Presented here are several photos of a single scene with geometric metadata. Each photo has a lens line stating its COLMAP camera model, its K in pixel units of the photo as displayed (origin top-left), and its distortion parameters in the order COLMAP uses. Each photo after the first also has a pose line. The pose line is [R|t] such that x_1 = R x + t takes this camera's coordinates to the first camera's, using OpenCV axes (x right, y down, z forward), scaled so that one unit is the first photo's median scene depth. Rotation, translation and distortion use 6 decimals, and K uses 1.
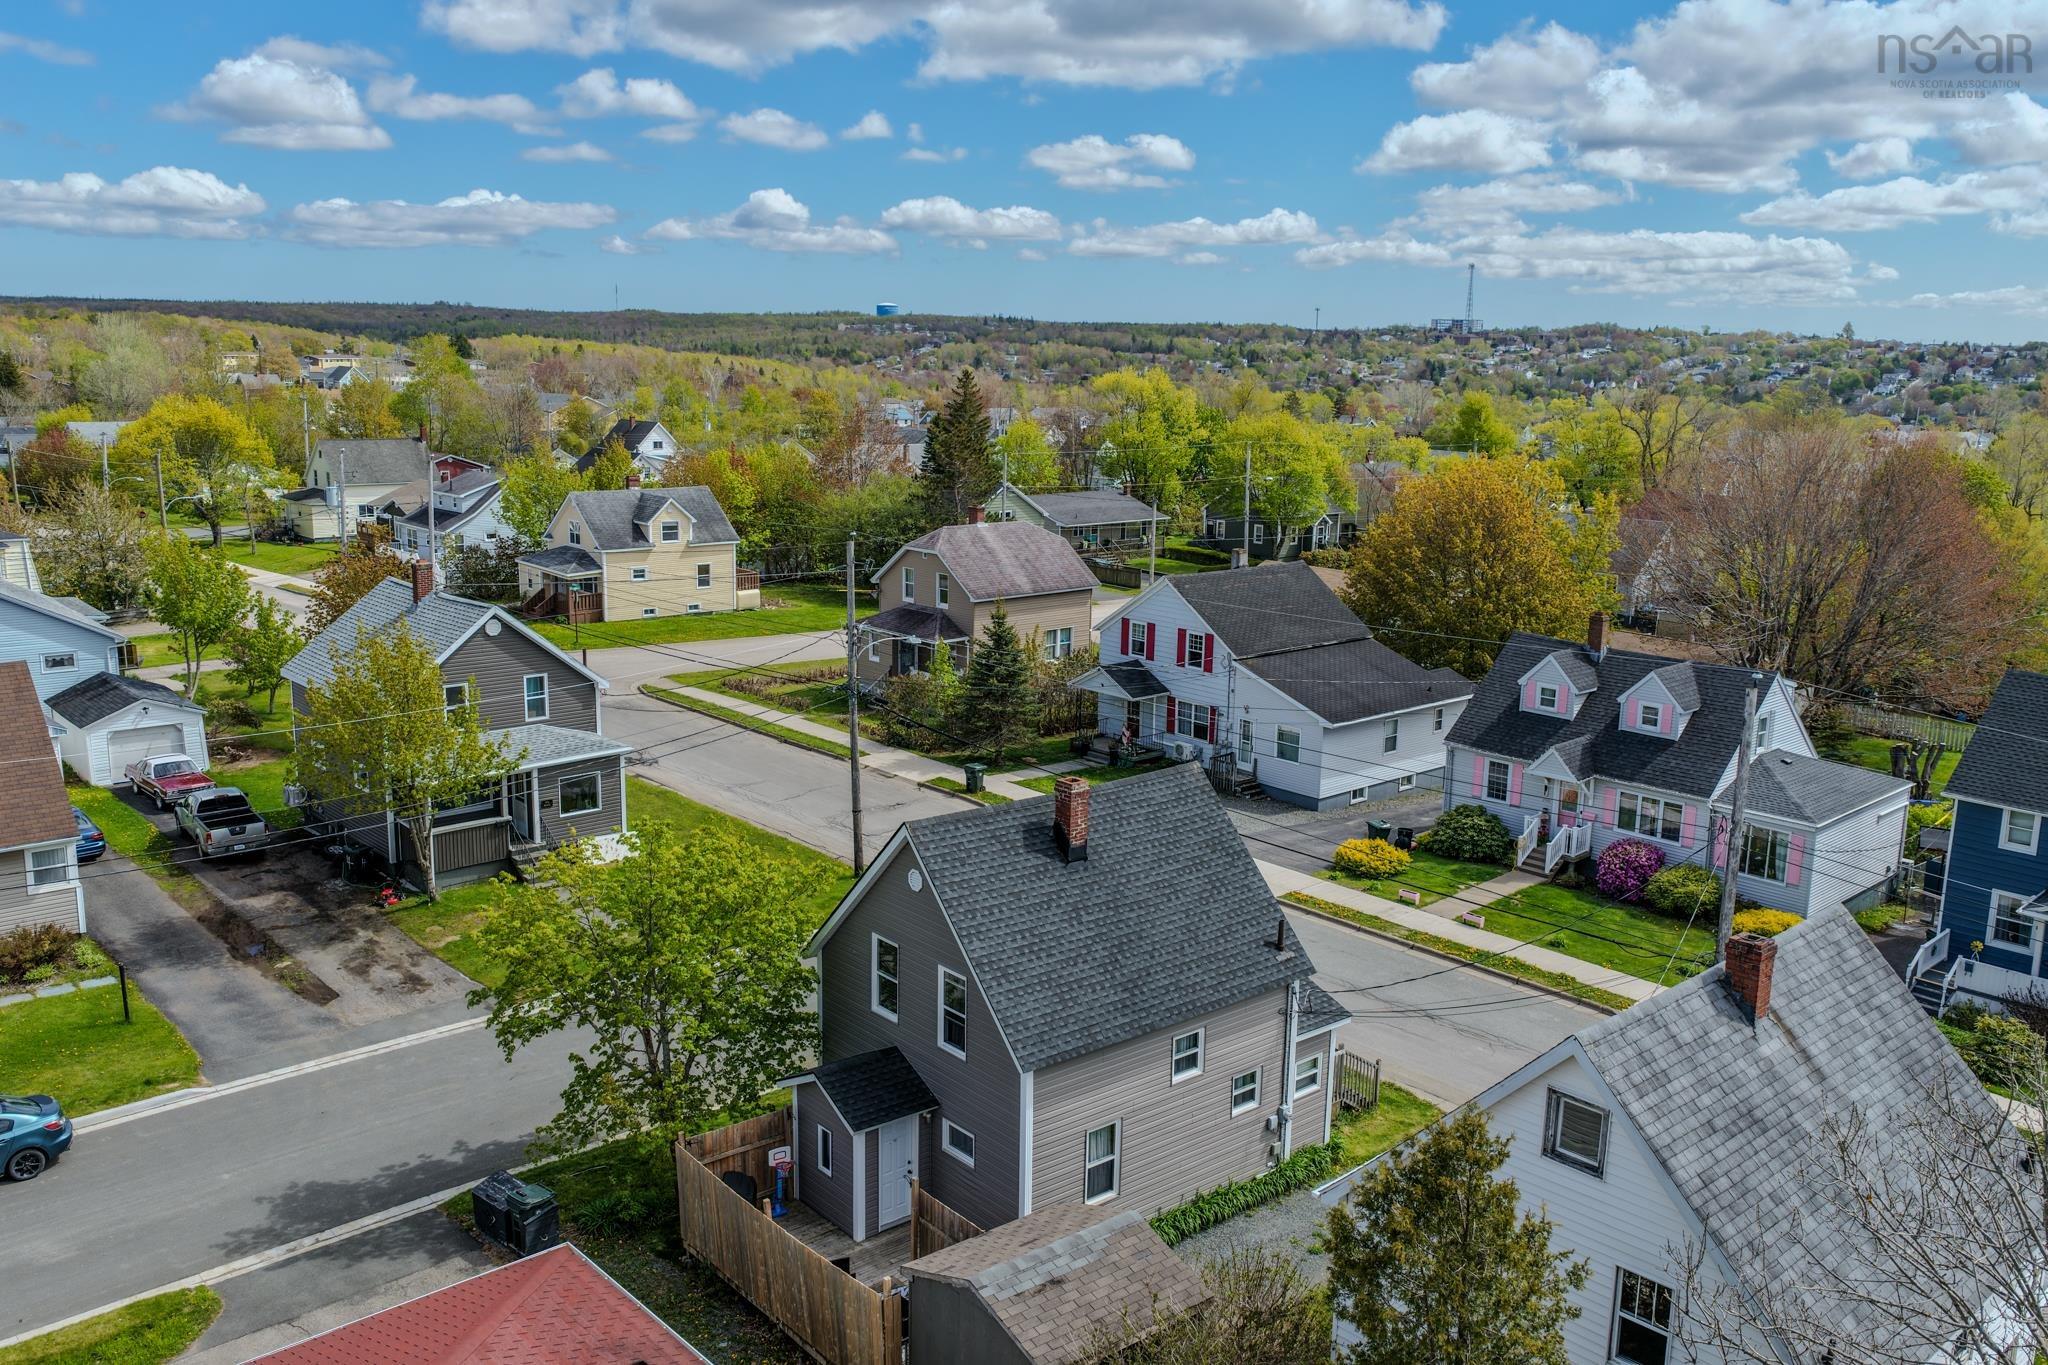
lens RADIAL K [[1697.1, 0, 1026.7], [0, 1697.1, 690.6], [0, 0, 1]] dist [-0.008295, 0.030543]
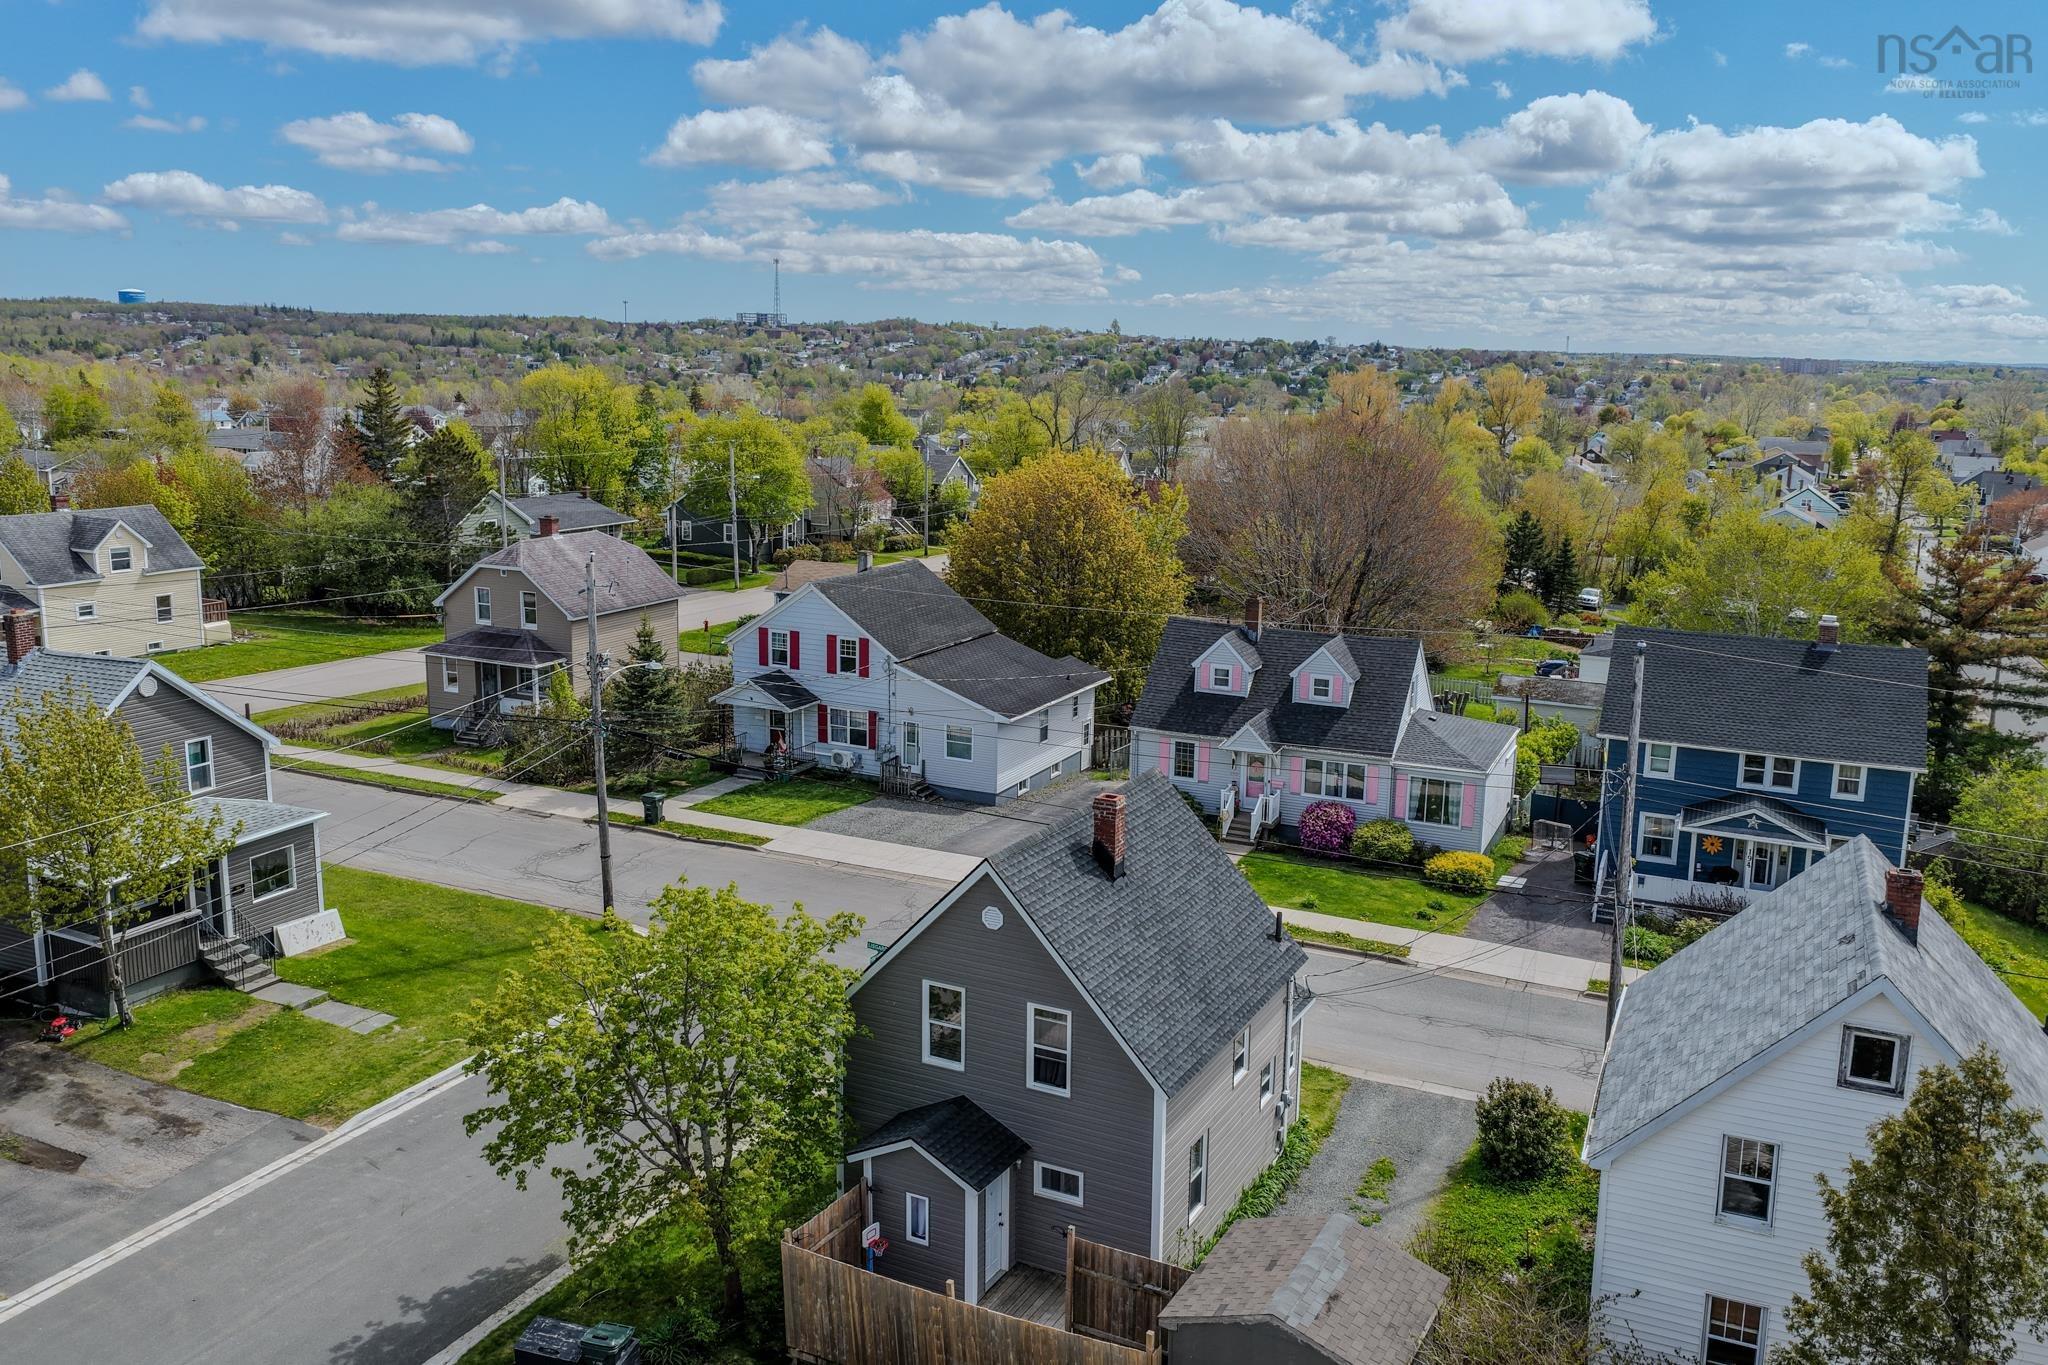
lens RADIAL K [[1697.1, 0, 1027.6], [0, 1697.1, 689.0], [0, 0, 1]] dist [-0.008295, 0.030543]
pose [[0.920975, -0.076118, 0.382115, -0.230796], [0.074954, 0.997025, 0.017954, -0.018363], [-0.382345, 0.012106, 0.923940, 0.064987]]
